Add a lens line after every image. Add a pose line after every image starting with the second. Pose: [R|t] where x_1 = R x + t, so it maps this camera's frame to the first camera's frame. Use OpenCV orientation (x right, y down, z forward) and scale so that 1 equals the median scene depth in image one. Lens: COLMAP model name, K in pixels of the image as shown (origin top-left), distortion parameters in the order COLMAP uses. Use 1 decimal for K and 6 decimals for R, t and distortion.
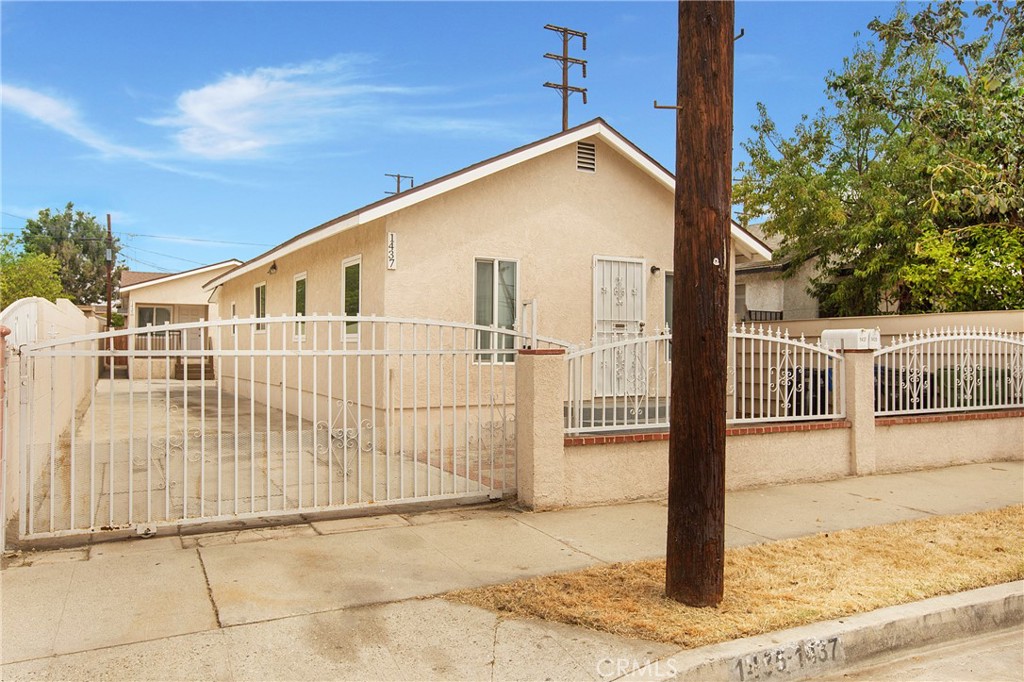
lens RADIAL K [[755.2, 0, 511.9], [0, 755.2, 333.2], [0, 0, 1]] dist [-0.000461, 0.004838]
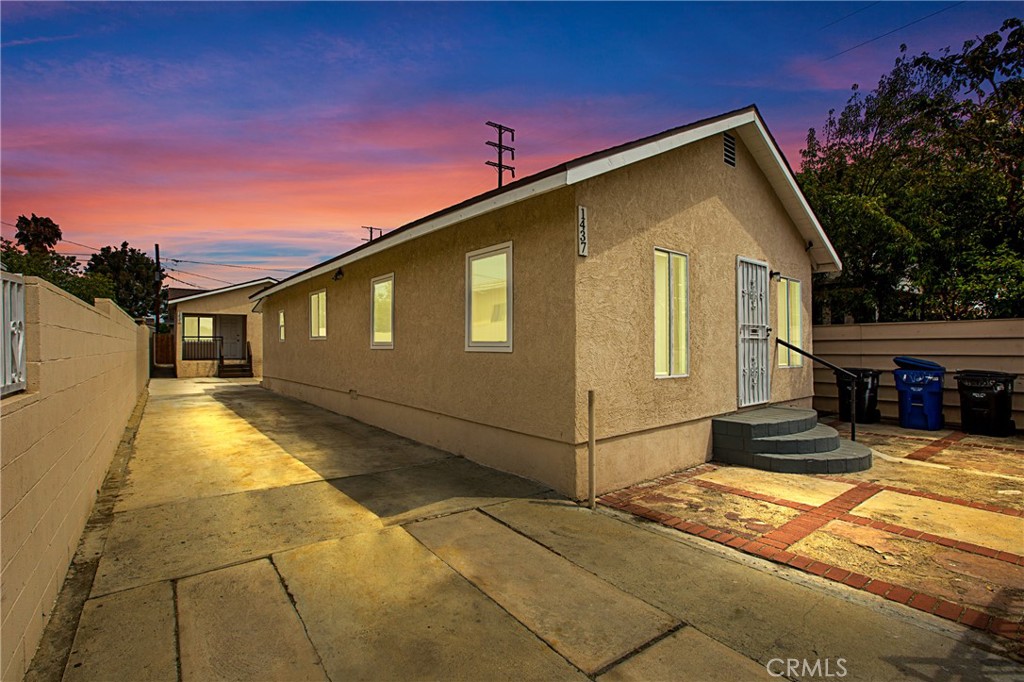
lens RADIAL K [[477.7, 0, 509.1], [0, 477.7, 340.5], [0, 0, 1]] dist [-0.048640, 0.013721]
pose [[0.987508, -0.005923, 0.157456, -0.066905], [0.004558, 0.999949, 0.009030, -0.001323], [-0.157501, -0.008199, 0.987485, 0.119956]]
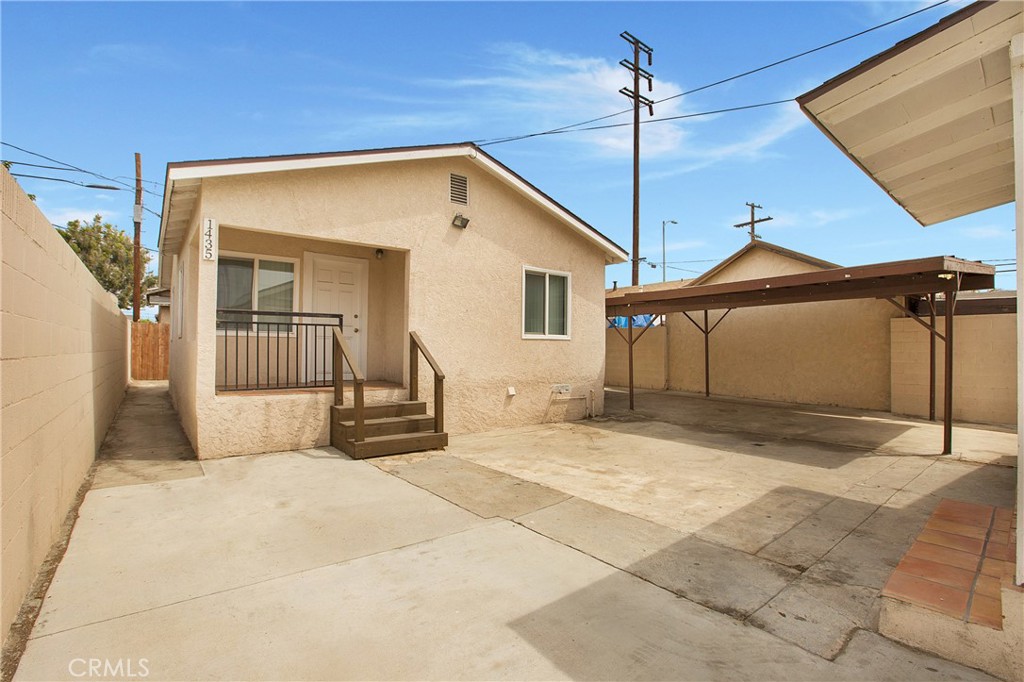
lens RADIAL K [[477.7, 0, 496.7], [0, 477.7, 349.1], [0, 0, 1]] dist [-0.048640, 0.013721]
pose [[0.986434, 0.004988, 0.164084, -0.251280], [-0.007078, 0.999901, 0.012157, 0.006032], [-0.164008, -0.013154, 0.986371, 0.474229]]
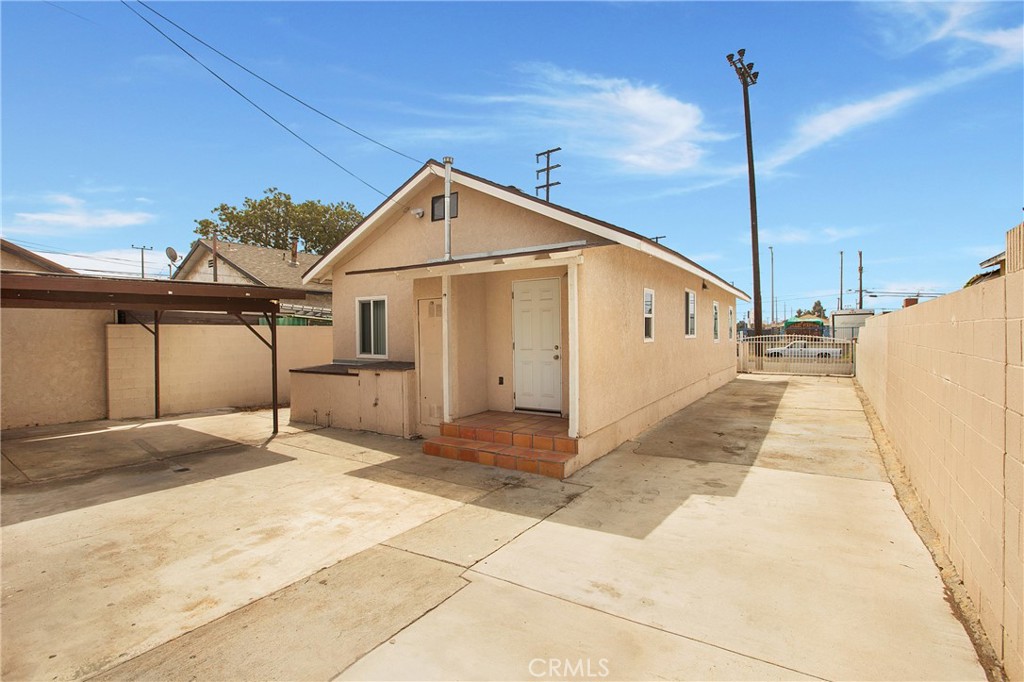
lens RADIAL K [[477.7, 0, 510.8], [0, 477.7, 347.3], [0, 0, 1]] dist [-0.048640, 0.013721]
pose [[-0.466760, -0.015908, 0.884241, -0.305868], [0.001553, 0.999822, 0.018807, 0.000314], [-0.884382, 0.010152, -0.466653, 0.587778]]
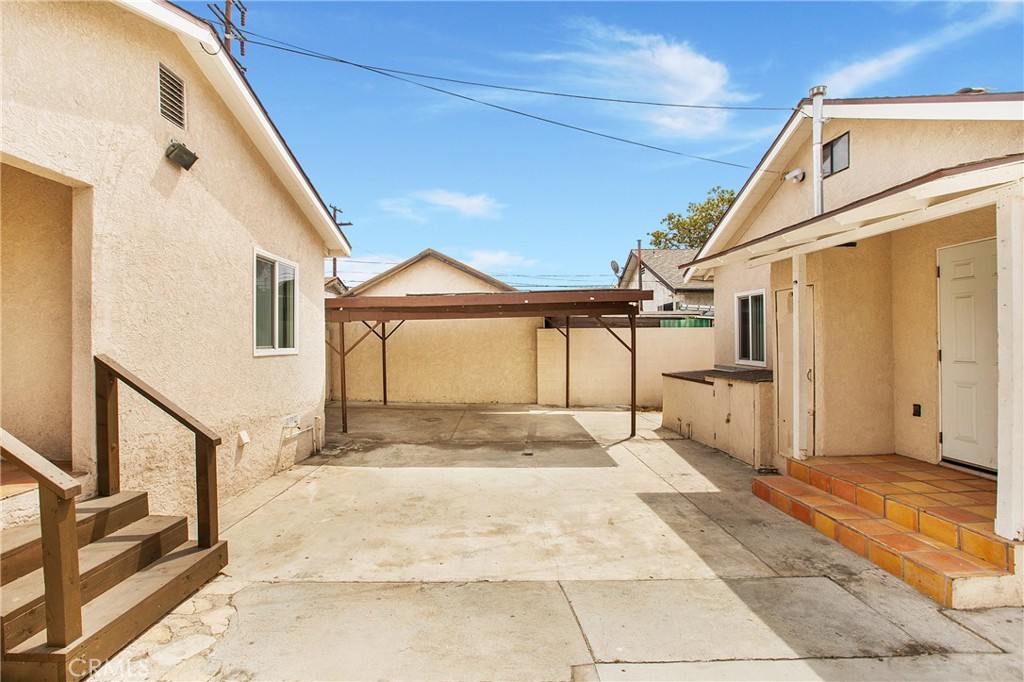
lens RADIAL K [[477.7, 0, 494.7], [0, 477.7, 348.5], [0, 0, 1]] dist [-0.048640, 0.013721]
pose [[0.481641, -0.015080, 0.876239, -0.288188], [-0.000497, 0.999847, 0.017481, -0.000051], [-0.876368, -0.008855, 0.481560, 0.542345]]
